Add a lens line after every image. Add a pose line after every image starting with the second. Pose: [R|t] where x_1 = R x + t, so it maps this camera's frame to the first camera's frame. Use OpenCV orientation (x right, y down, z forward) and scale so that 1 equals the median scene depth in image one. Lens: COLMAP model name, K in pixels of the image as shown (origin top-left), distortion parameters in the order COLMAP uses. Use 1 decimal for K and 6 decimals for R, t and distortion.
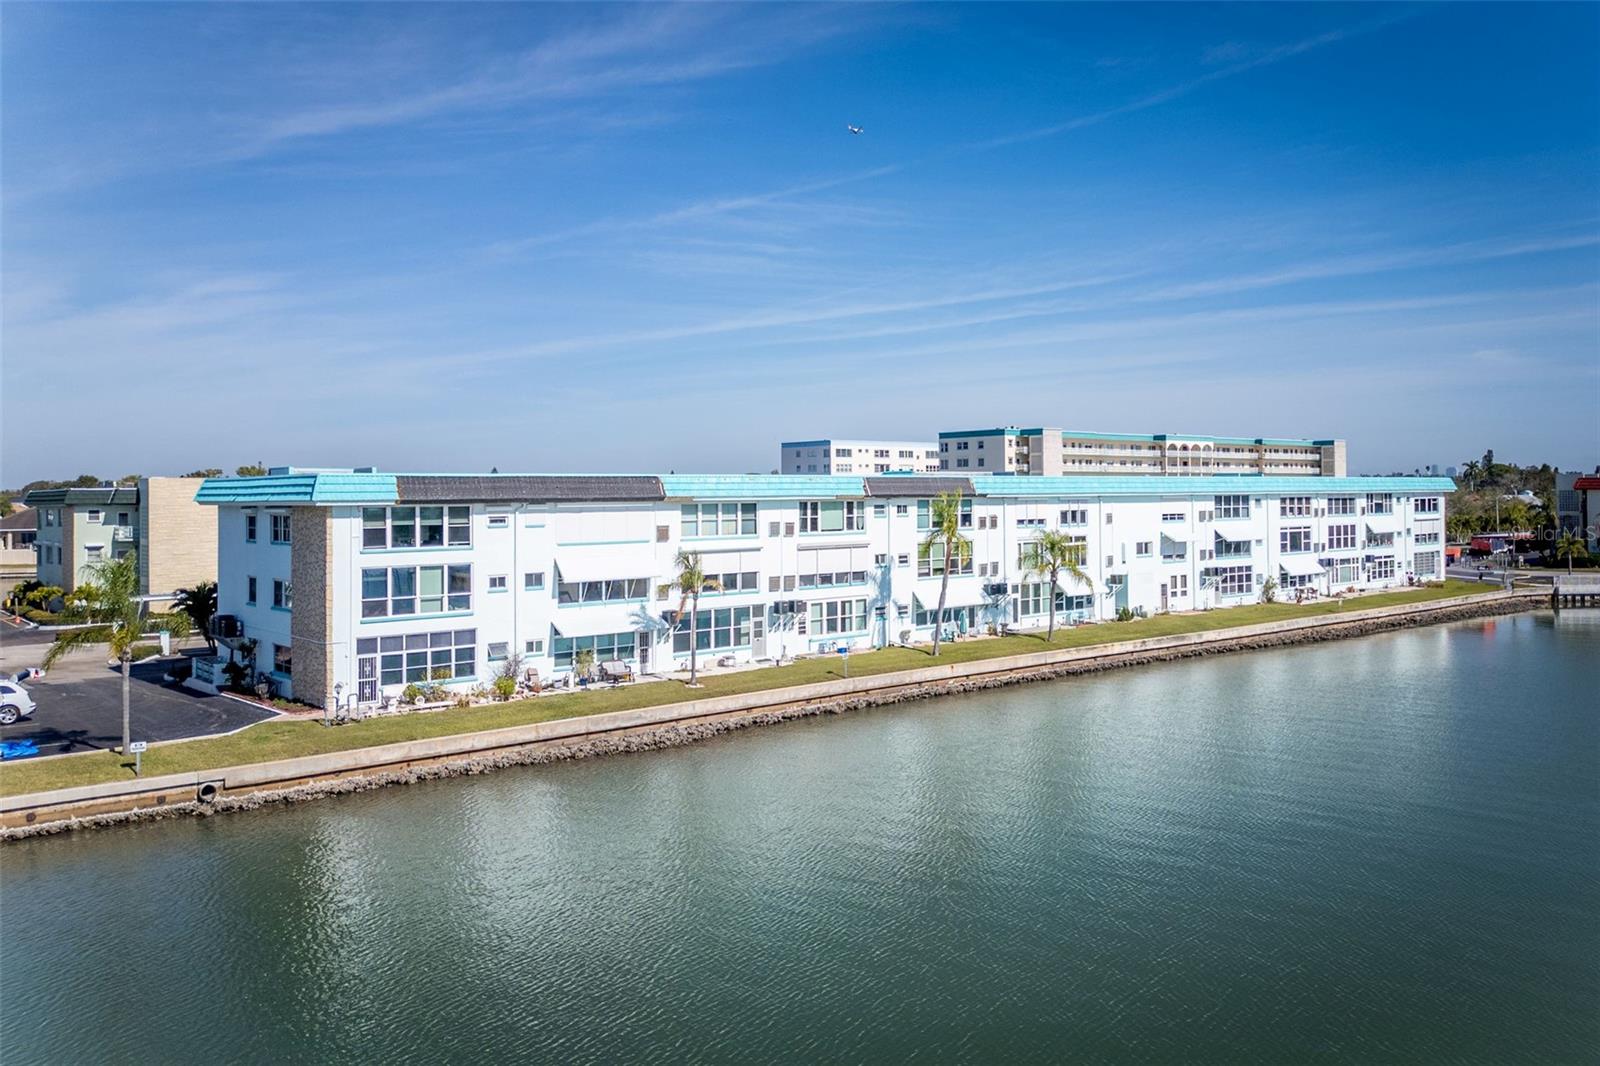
lens RADIAL K [[964.2, 0, 800.3], [0, 964.2, 490.5], [0, 0, 1]] dist [0.115558, -0.174827]
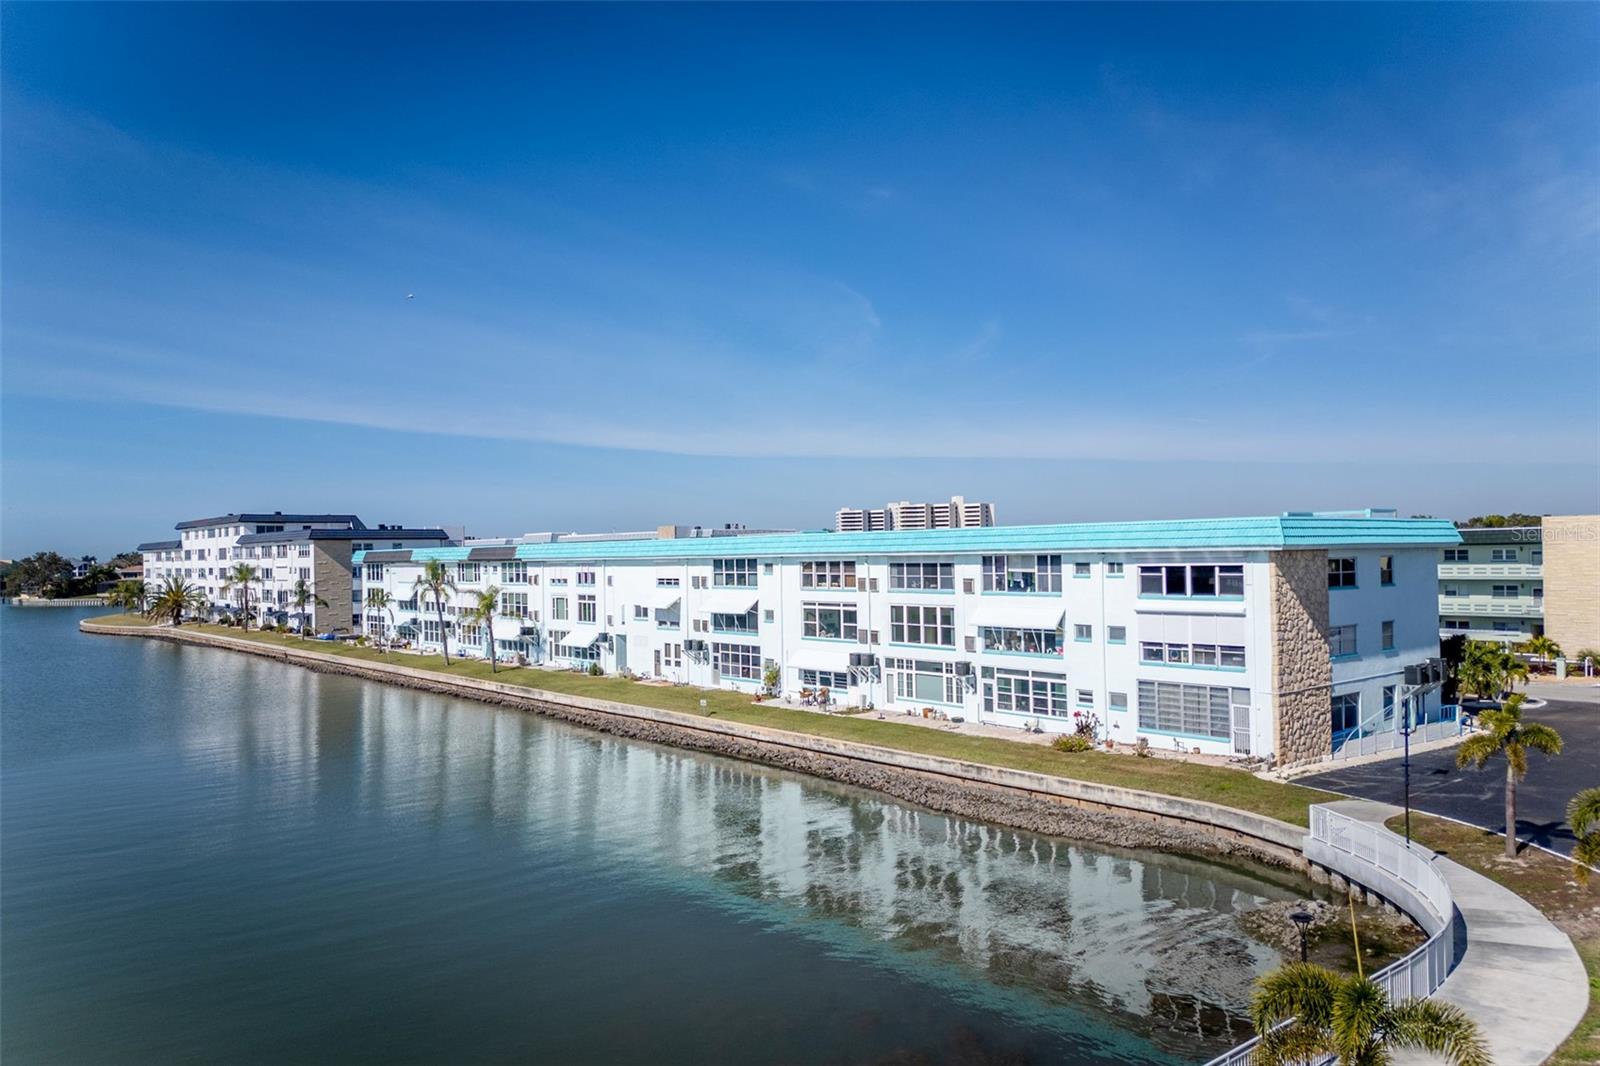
lens RADIAL K [[1114.9, 0, 800.0], [0, 1114.9, 533.0], [0, 0, 1]] dist [-0.001860, 0.000364]
pose [[0.138689, -0.011922, -0.990264, 1.509084], [0.020900, 0.999740, -0.009109, -0.008053], [0.990115, -0.019433, 0.138902, 0.999717]]
